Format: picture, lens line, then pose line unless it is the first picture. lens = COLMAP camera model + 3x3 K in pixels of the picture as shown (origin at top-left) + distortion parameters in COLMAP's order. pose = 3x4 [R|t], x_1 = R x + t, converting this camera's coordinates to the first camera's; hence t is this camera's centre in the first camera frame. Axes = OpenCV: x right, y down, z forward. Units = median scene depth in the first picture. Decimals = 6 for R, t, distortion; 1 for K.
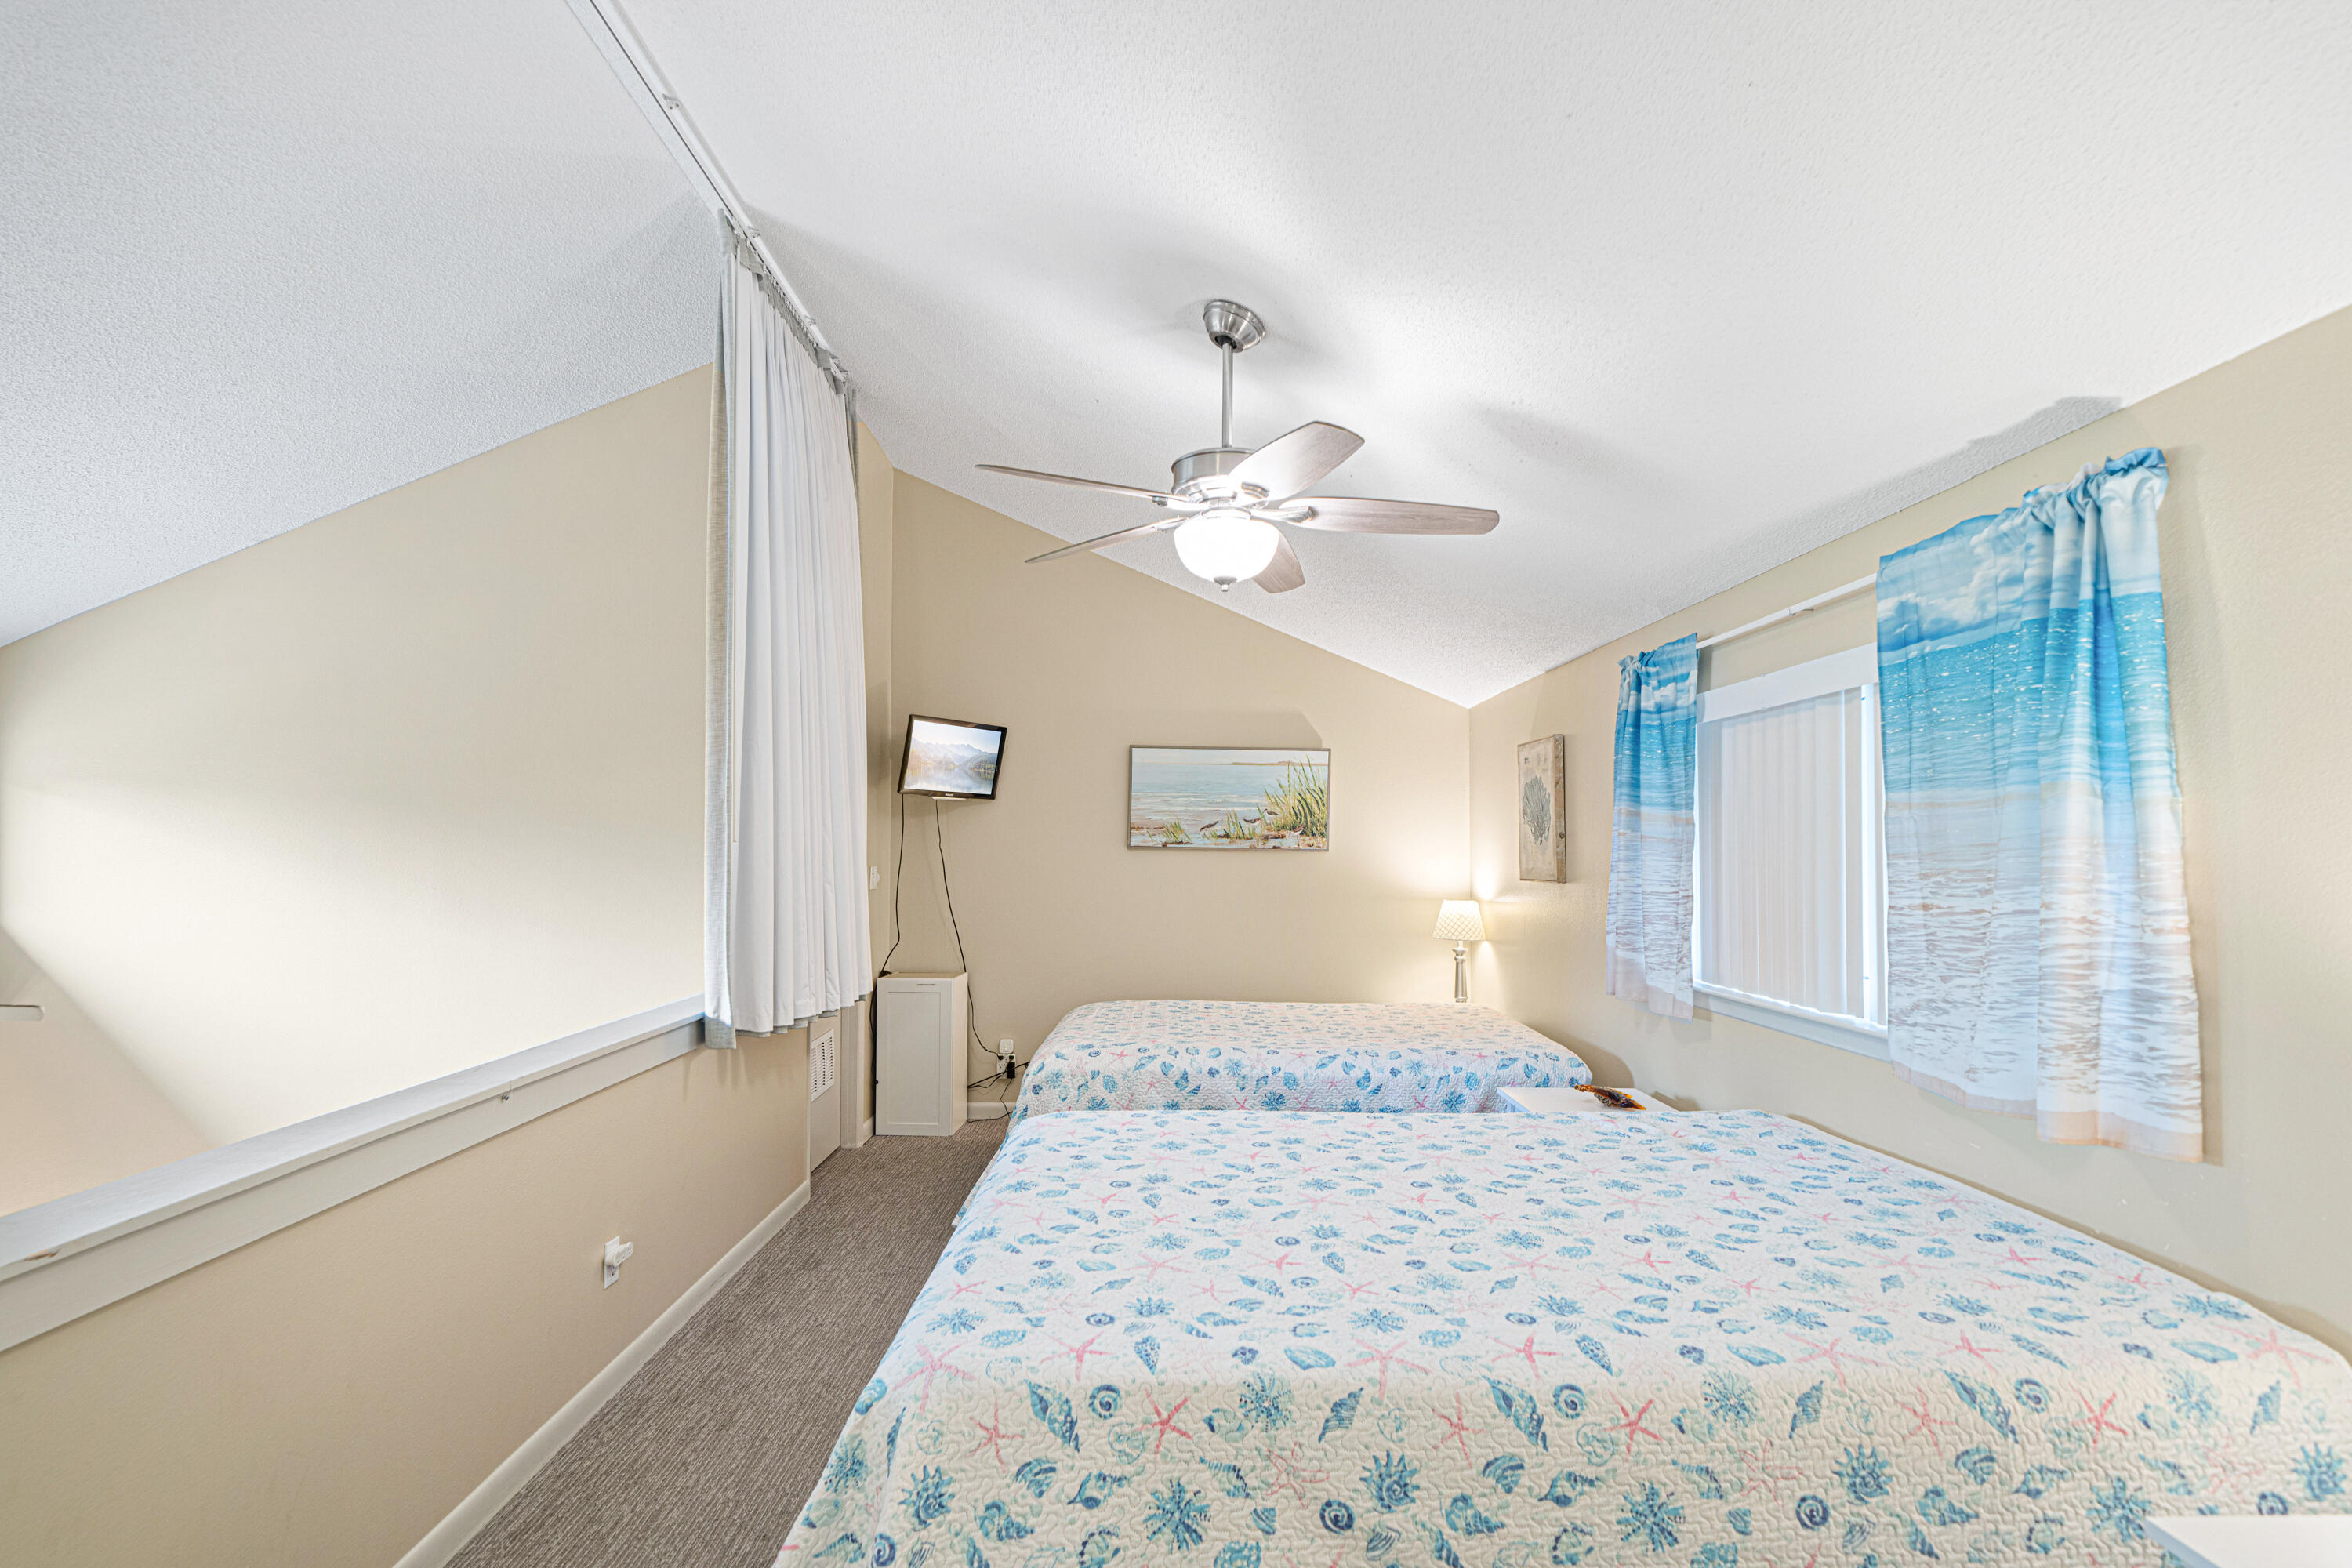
lens RADIAL K [[1107.0, 0, 1181.3], [0, 1107.0, 814.2], [0, 0, 1]] dist [0.001685, 0.000028]
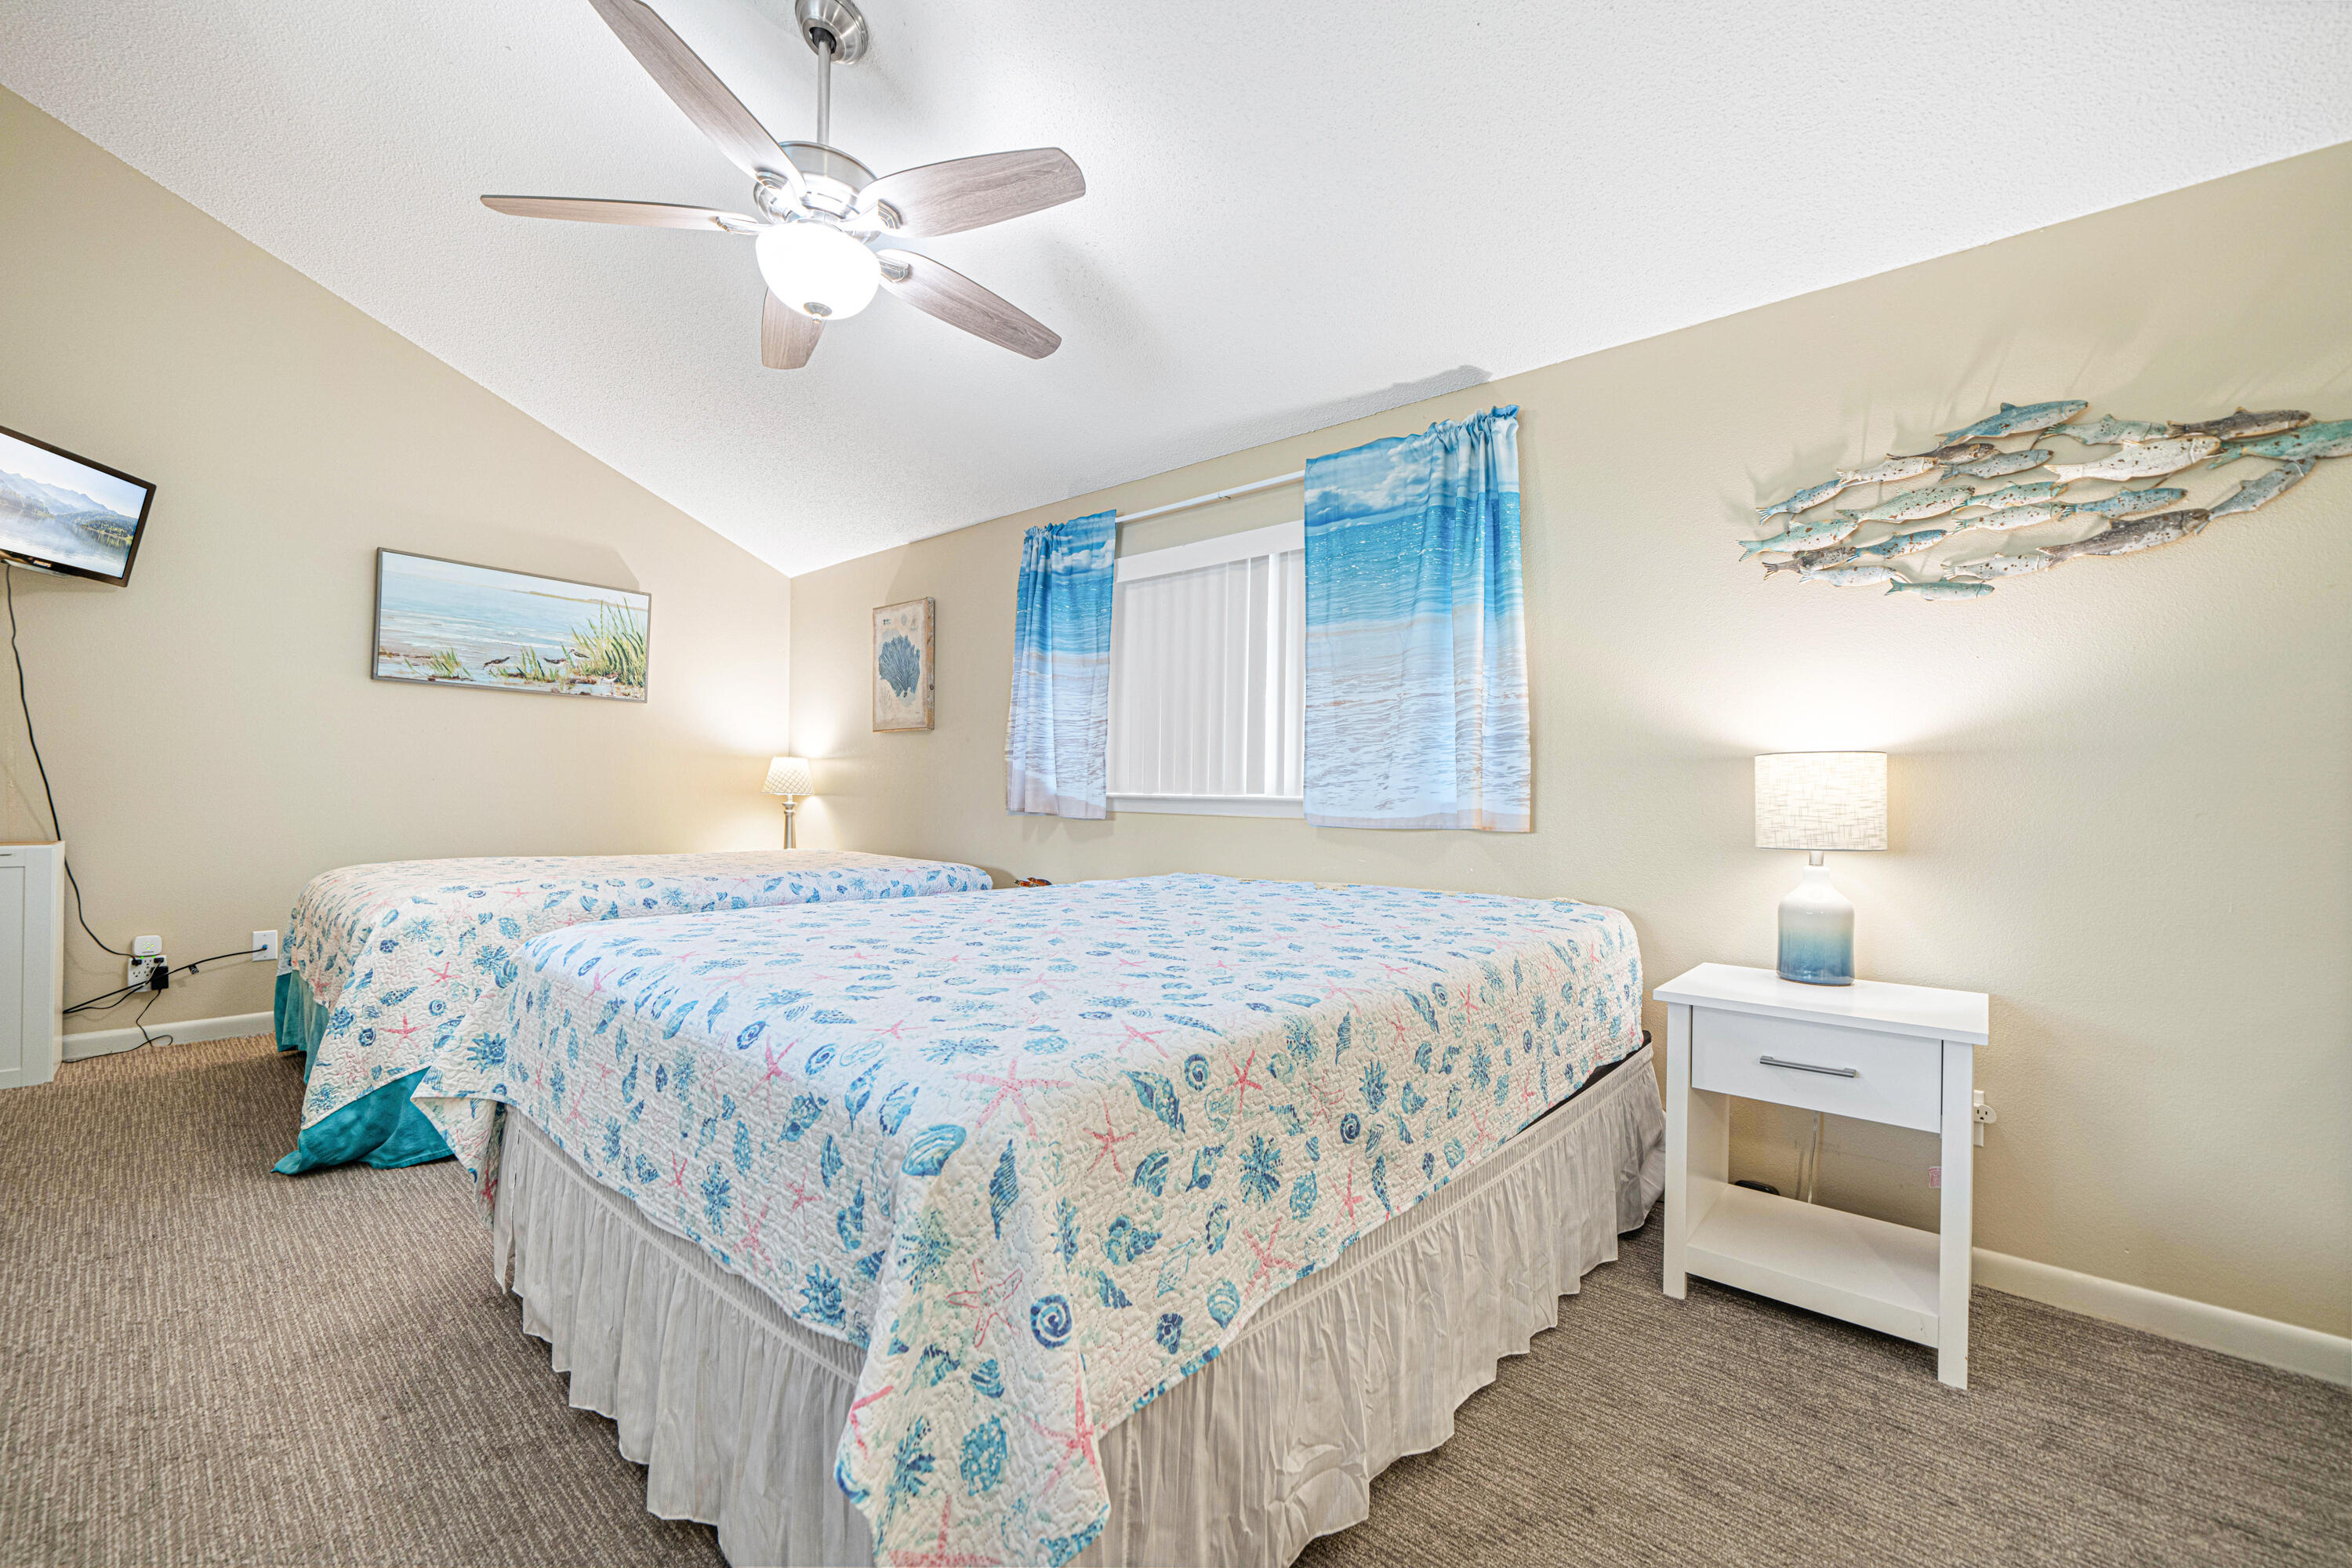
lens RADIAL K [[948.1, 0, 1176.0], [0, 948.1, 784.0], [0, 0, 1]] dist [-0.000329, 0.000258]
pose [[0.677778, 0.011430, 0.735178, -0.406650], [-0.039106, 0.999024, 0.020521, 0.181509], [-0.734226, -0.042659, 0.677564, 0.323726]]
